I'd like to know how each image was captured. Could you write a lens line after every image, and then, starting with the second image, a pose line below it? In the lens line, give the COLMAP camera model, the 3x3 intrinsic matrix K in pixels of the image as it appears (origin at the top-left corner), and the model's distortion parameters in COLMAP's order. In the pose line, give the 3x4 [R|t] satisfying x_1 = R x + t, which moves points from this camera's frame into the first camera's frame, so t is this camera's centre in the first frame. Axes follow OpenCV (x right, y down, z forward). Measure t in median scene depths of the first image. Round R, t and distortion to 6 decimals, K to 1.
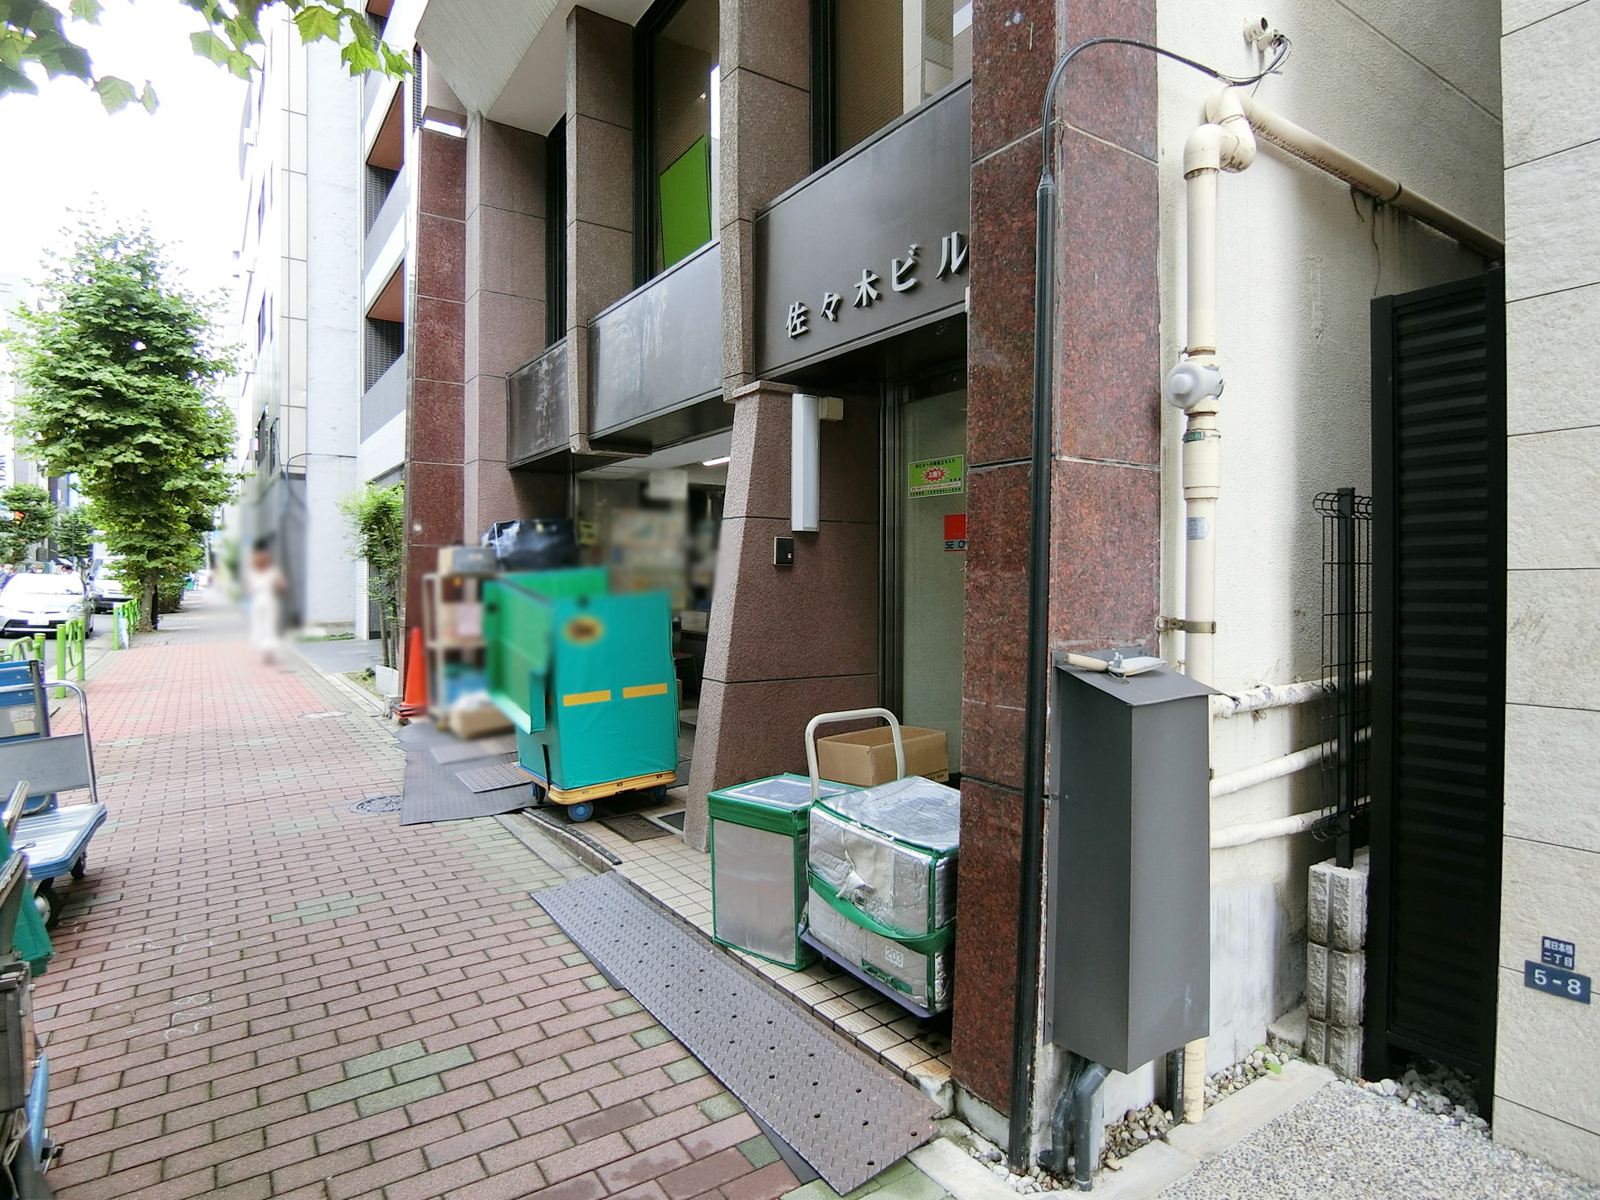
lens RADIAL K [[879.7, 0, 800.9], [0, 879.7, 578.0], [0, 0, 1]] dist [-0.001049, -0.000152]
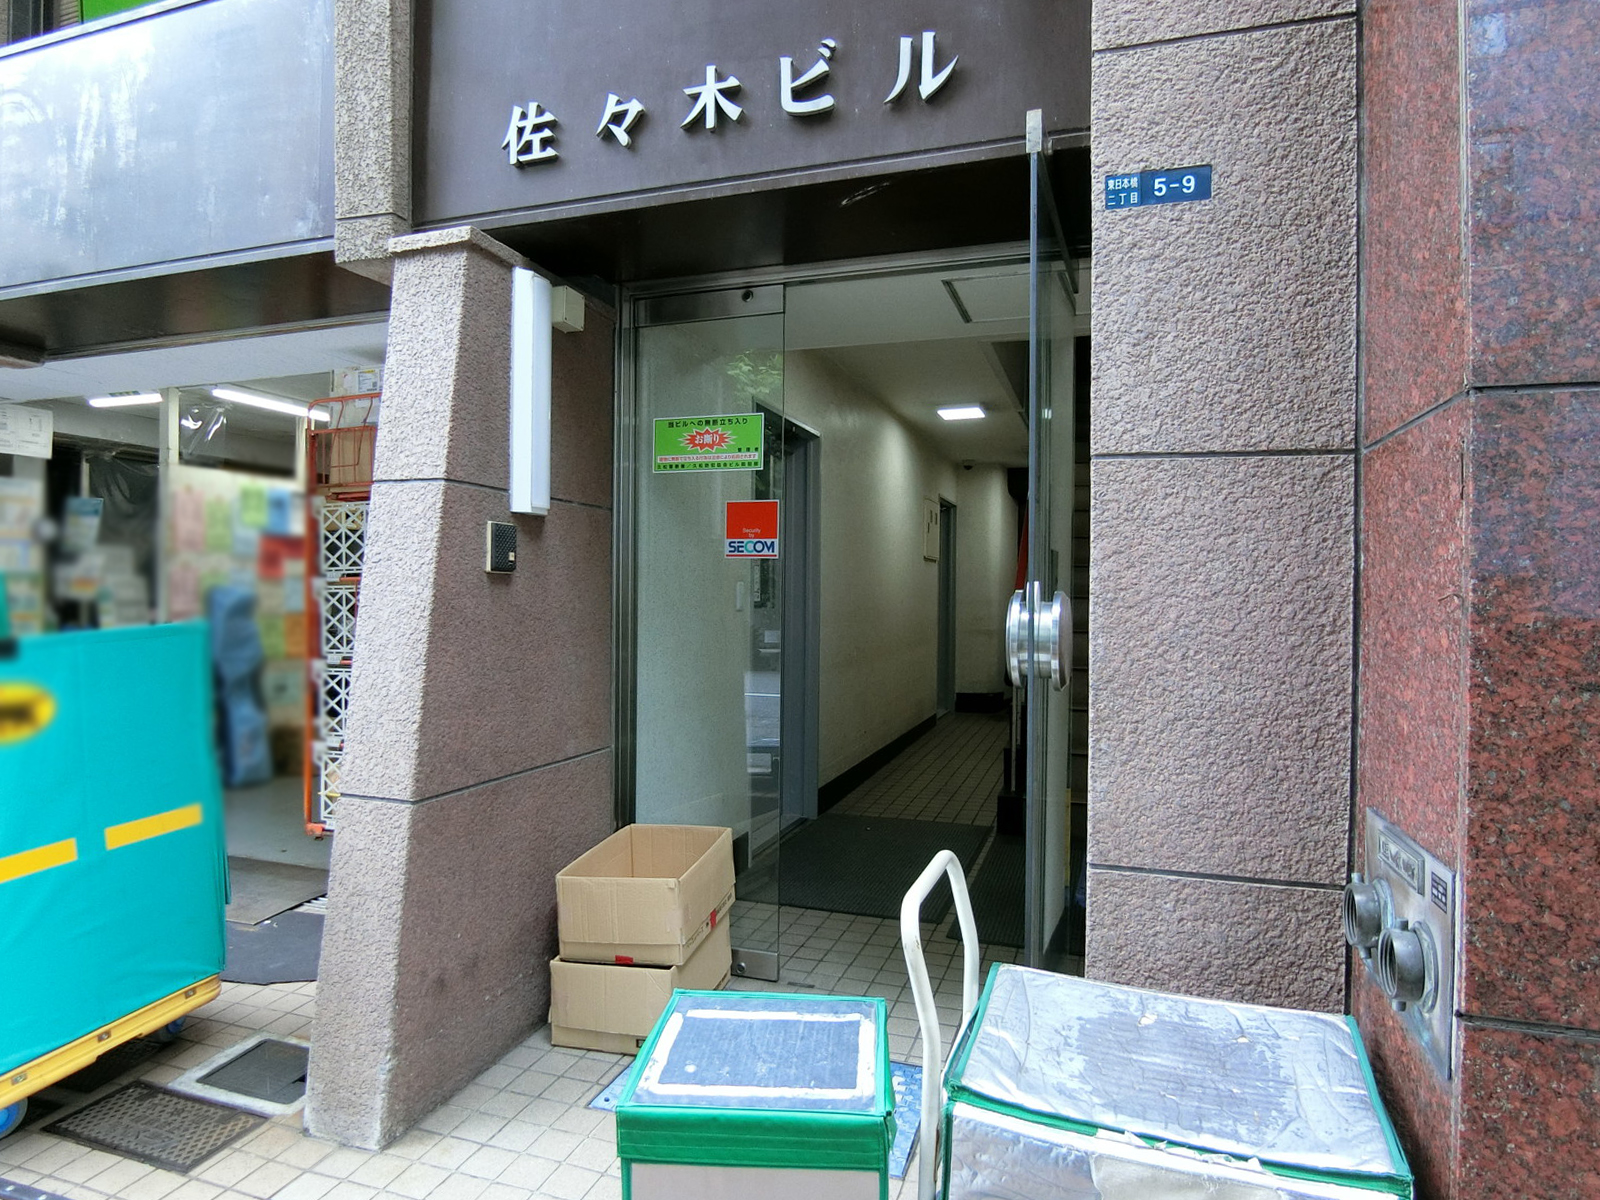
lens RADIAL K [[912.5, 0, 800.0], [0, 912.5, 600.0], [0, 0, 1]] dist [-0.013783, -0.001269]
pose [[0.797249, 0.000403, 0.603651, -0.215341], [-0.008296, 0.999913, 0.010289, -0.004913], [-0.603594, -0.013211, 0.797182, 0.429253]]
